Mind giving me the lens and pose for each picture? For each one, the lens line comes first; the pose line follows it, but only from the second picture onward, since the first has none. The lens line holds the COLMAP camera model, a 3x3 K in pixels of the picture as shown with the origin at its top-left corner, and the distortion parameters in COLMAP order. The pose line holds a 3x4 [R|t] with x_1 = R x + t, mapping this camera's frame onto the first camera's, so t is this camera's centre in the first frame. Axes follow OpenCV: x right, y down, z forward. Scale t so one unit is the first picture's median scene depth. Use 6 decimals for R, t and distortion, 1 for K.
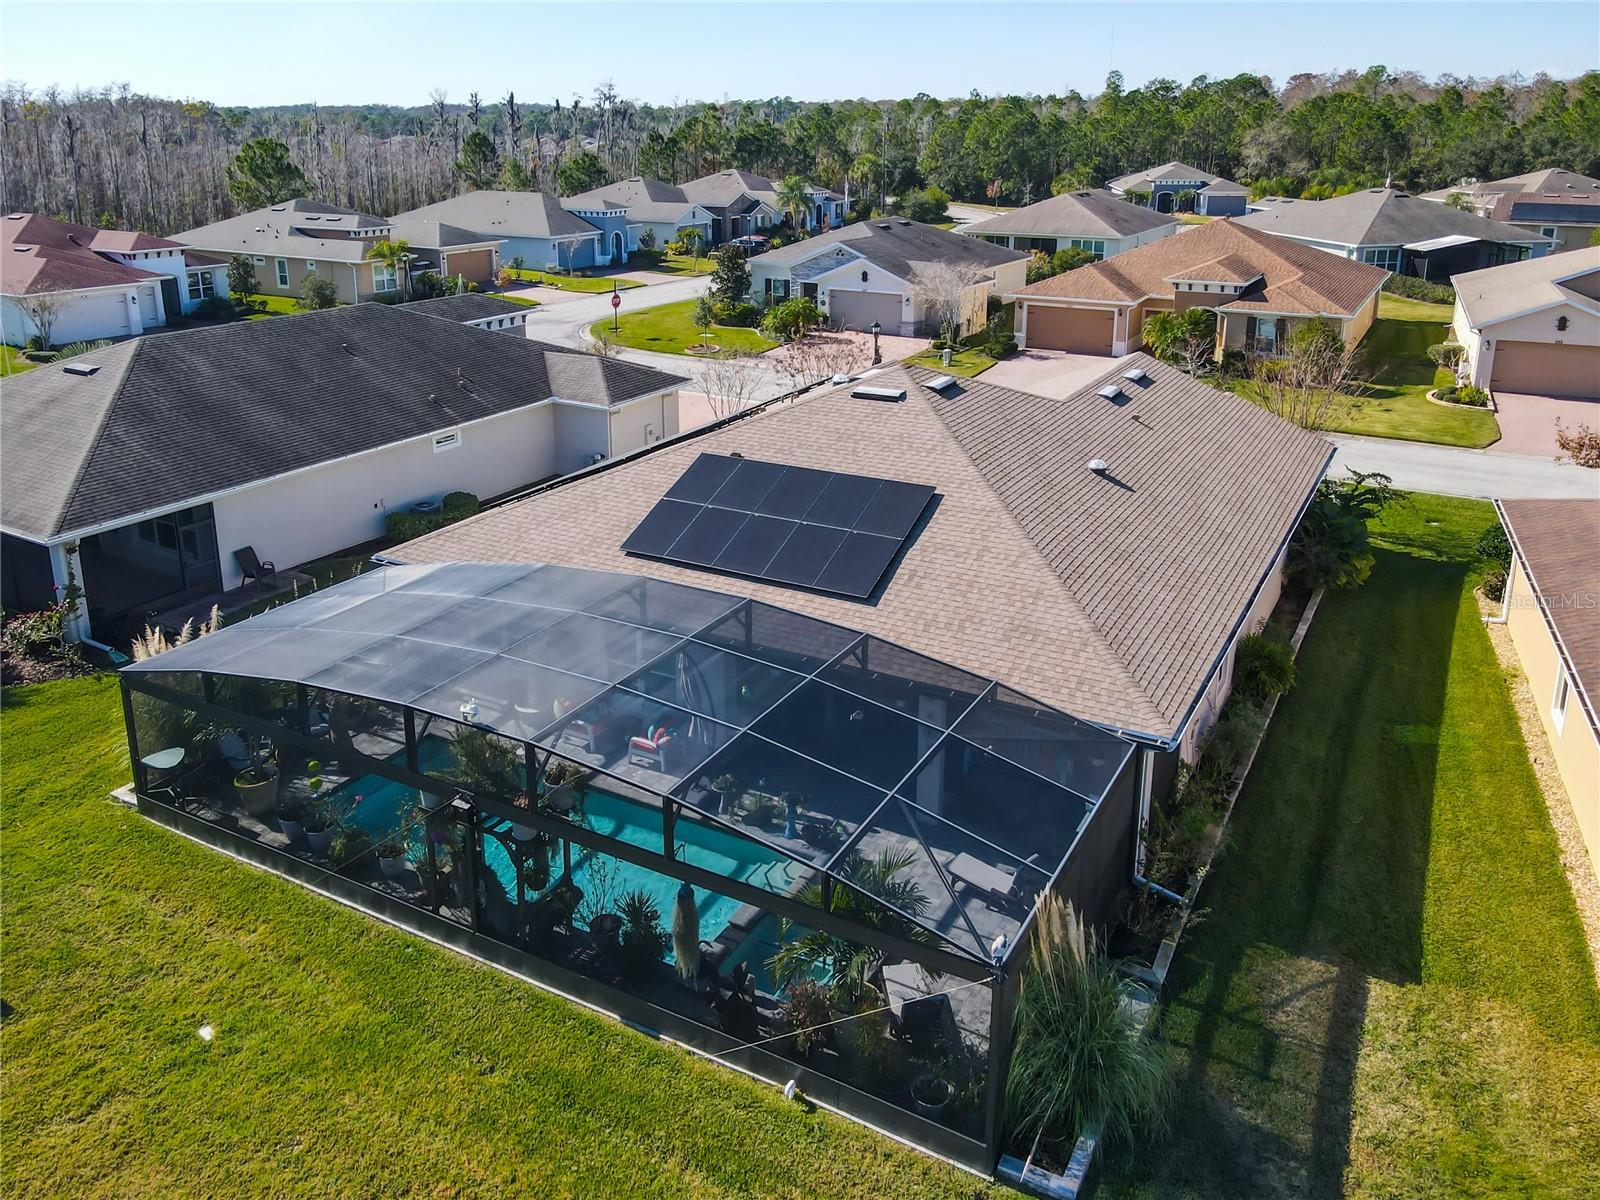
lens RADIAL K [[1172.4, 0, 798.8], [0, 1172.4, 645.2], [0, 0, 1]] dist [0.002637, 0.006796]
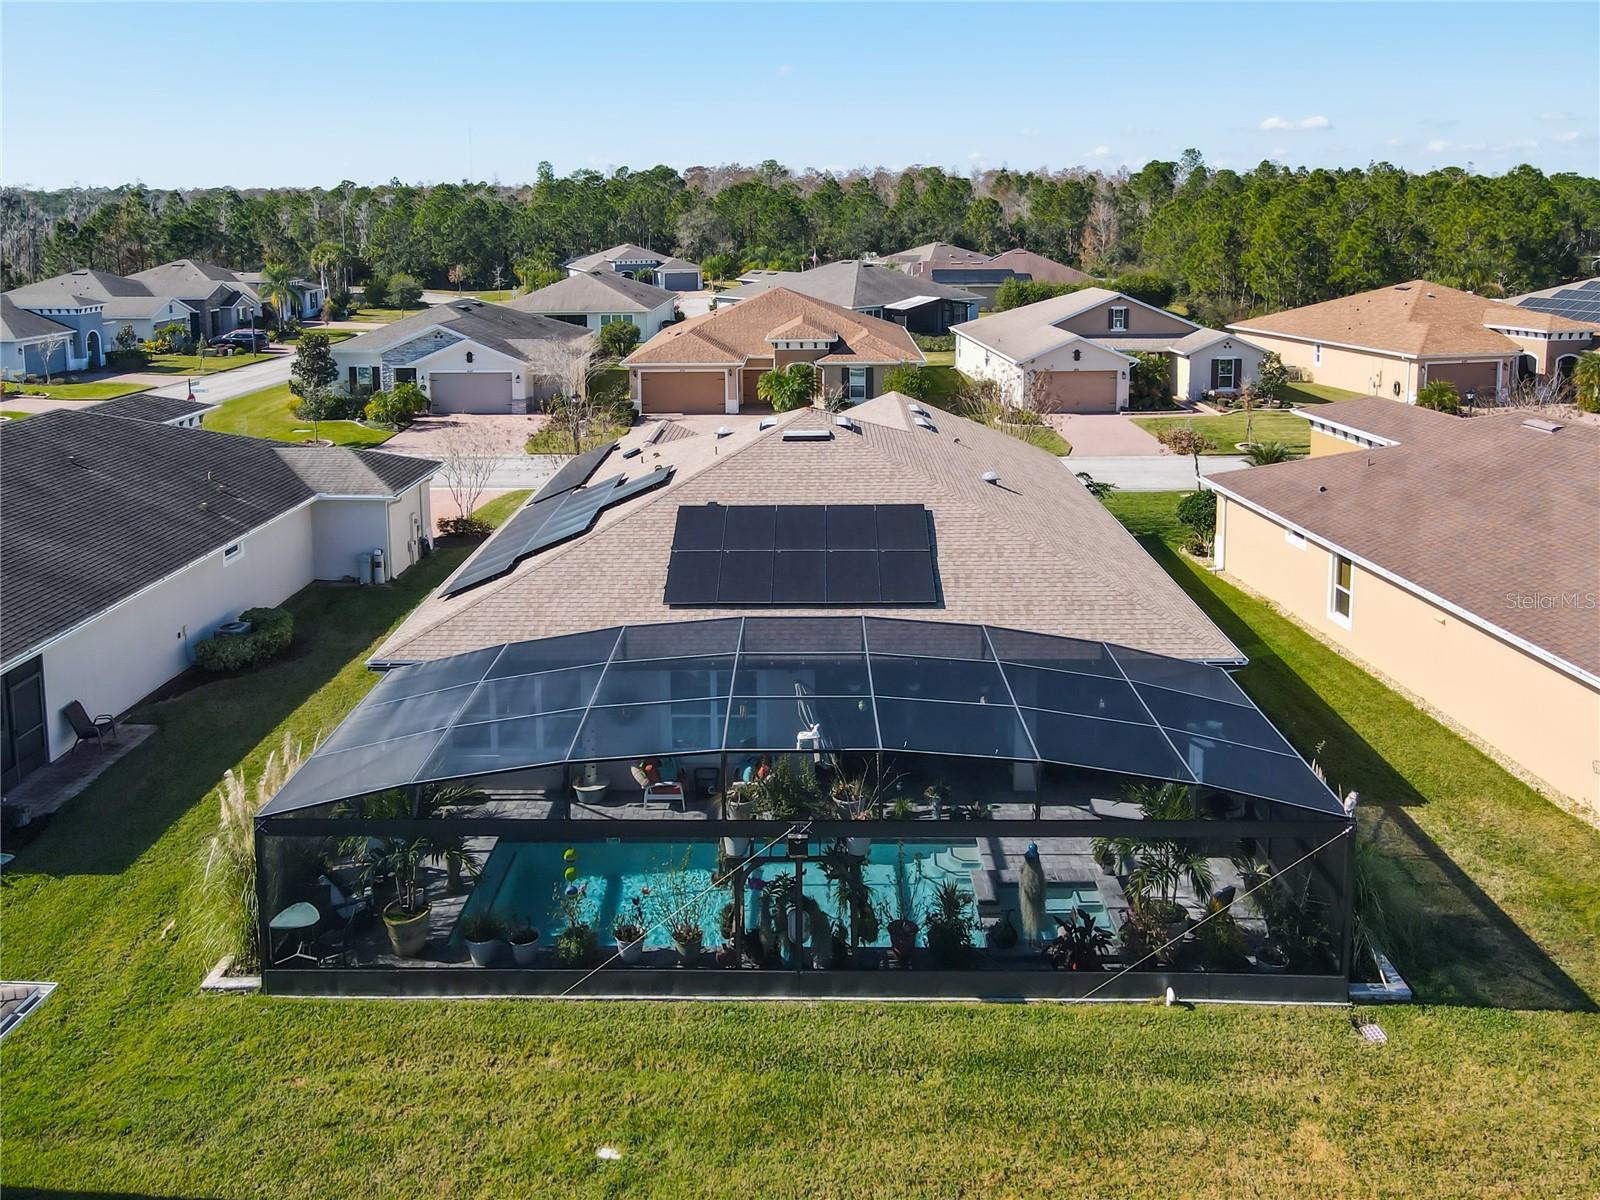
lens RADIAL K [[1219.6, 0, 800.0], [0, 1219.6, 600.0], [0, 0, 1]] dist [-0.001219, 0.034730]
pose [[0.876728, -0.154298, 0.455566, -0.188838], [0.204010, 0.977023, -0.061700, 0.000766], [-0.435578, 0.147034, 0.888061, 0.011401]]
